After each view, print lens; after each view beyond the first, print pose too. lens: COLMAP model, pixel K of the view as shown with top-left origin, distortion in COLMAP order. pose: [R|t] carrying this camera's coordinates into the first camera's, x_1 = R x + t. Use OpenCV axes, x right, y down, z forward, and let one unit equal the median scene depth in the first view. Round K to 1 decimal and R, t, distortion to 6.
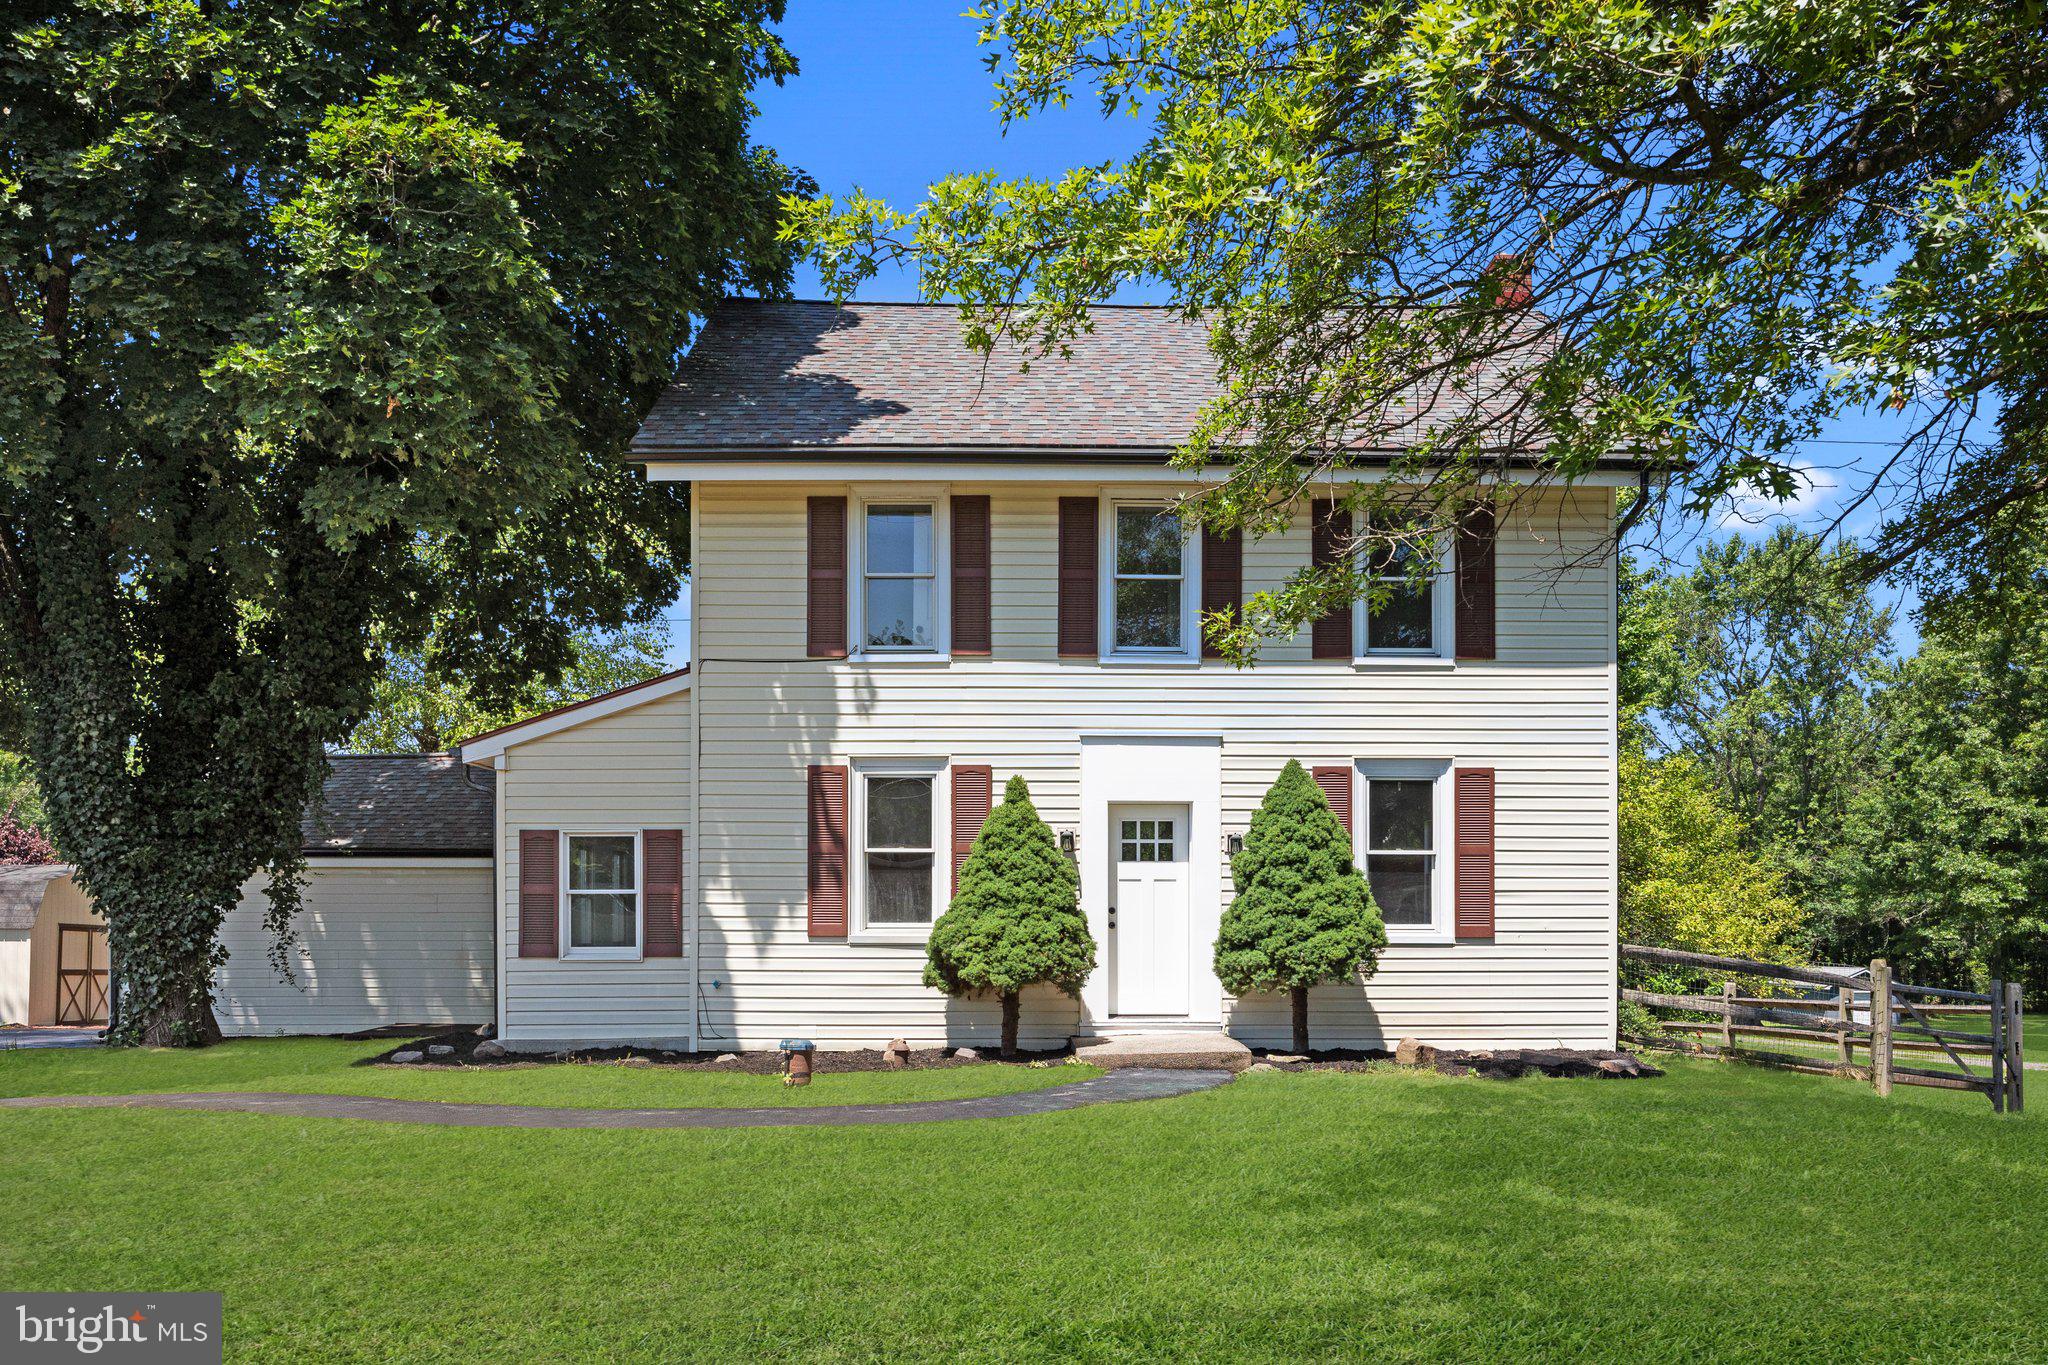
lens RADIAL K [[1522.8, 0, 1024.1], [0, 1522.8, 822.7], [0, 0, 1]] dist [0.000356, 0.001746]
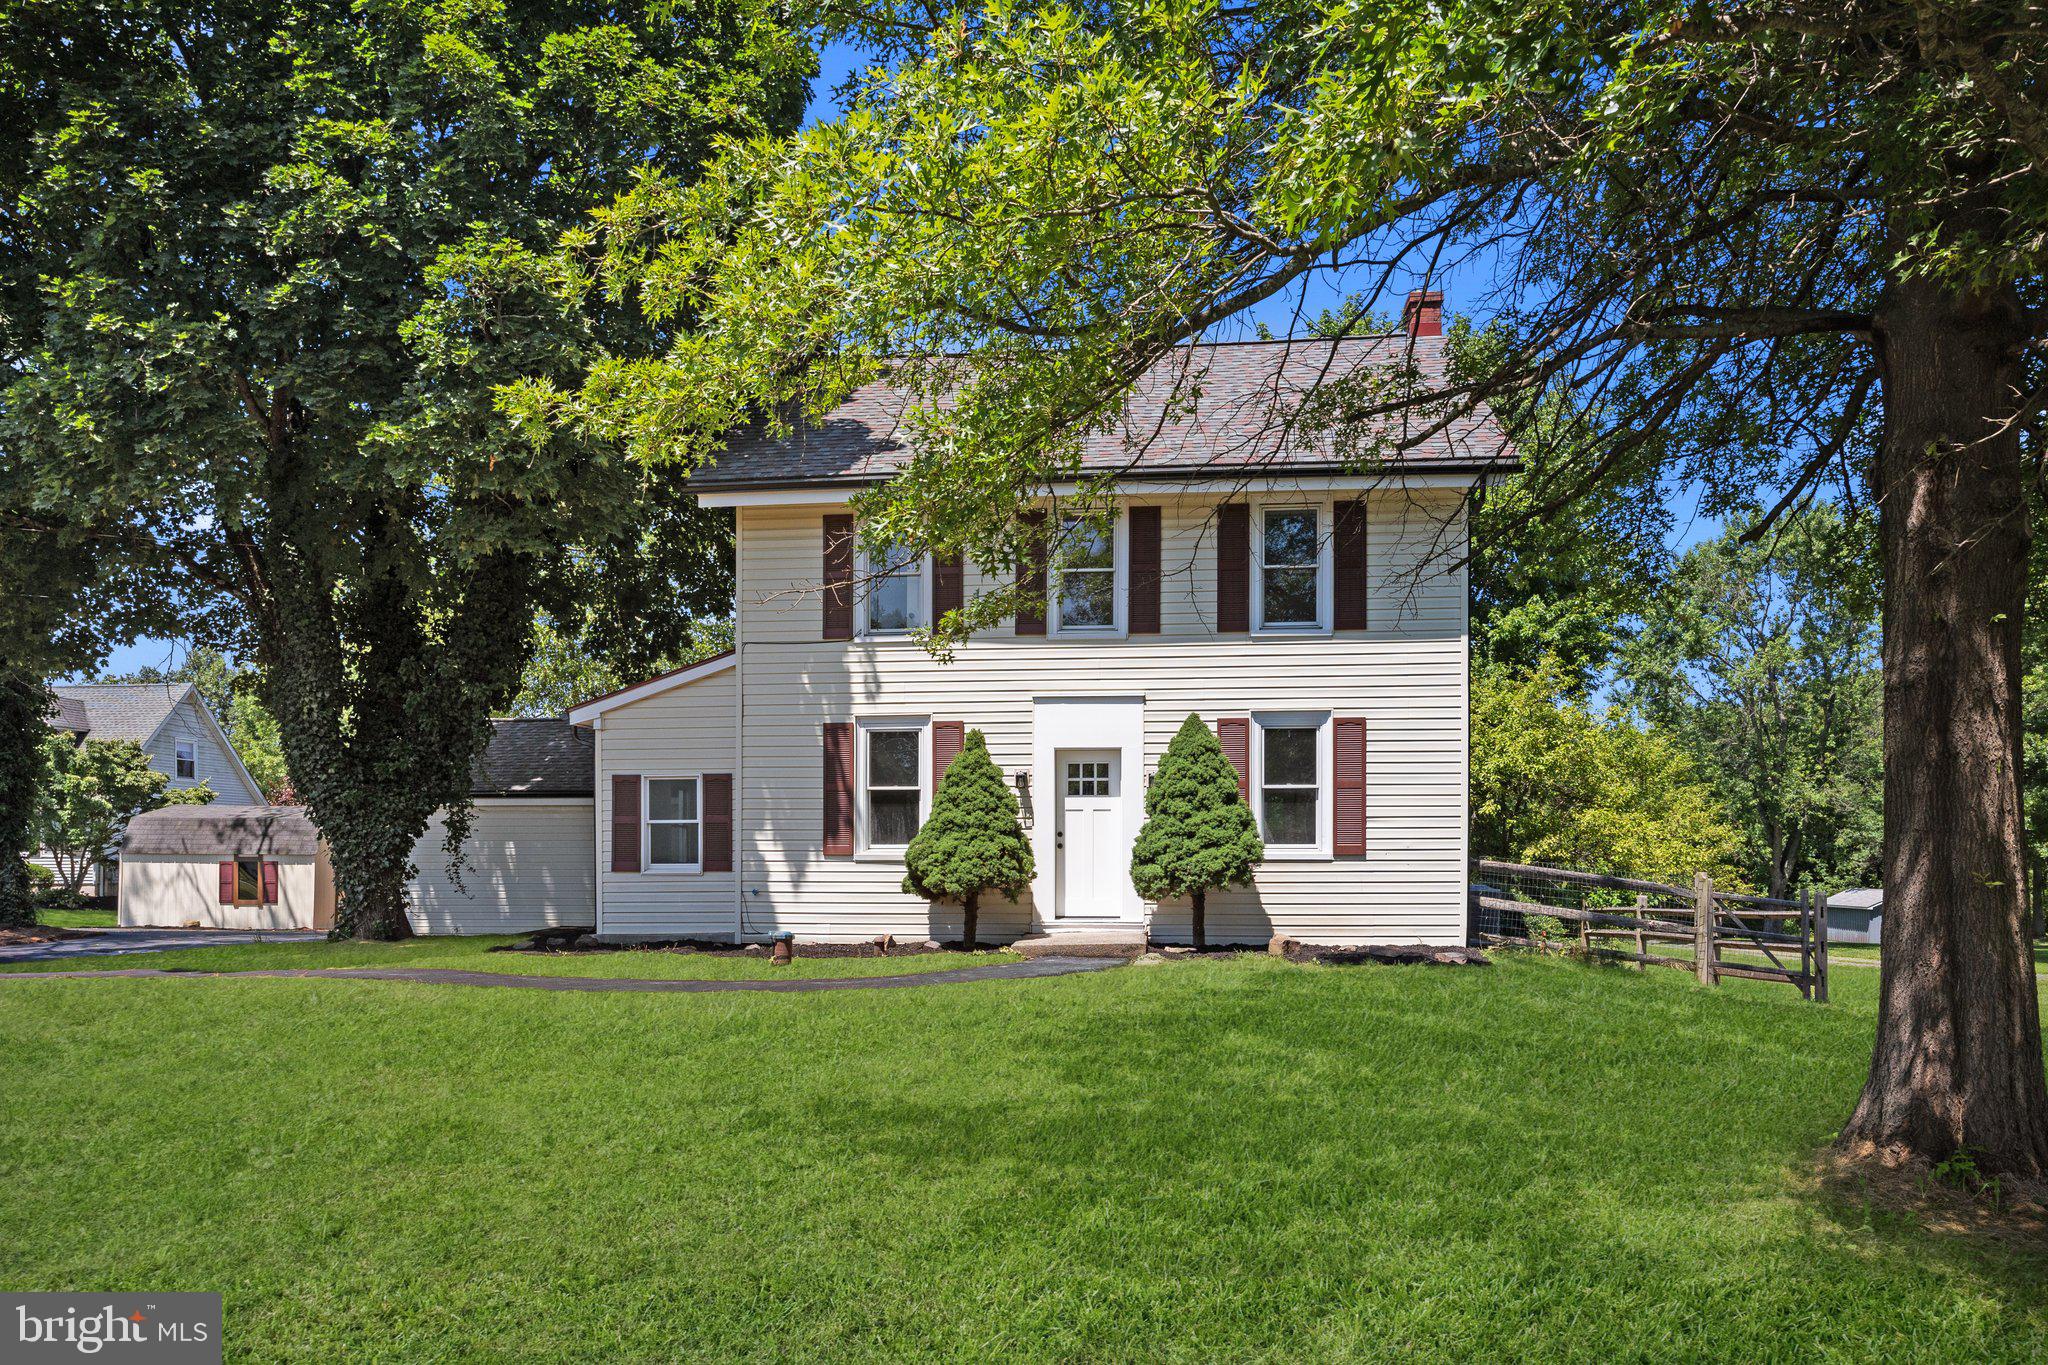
lens RADIAL K [[1295.0, 0, 1024.1], [0, 1295.0, 764.5], [0, 0, 1]] dist [-0.005473, 0.001945]
pose [[0.994215, -0.009818, -0.106956, 0.145369], [0.009612, 0.999951, -0.002439, 0.001989], [0.106974, 0.001397, 0.994261, -0.076387]]
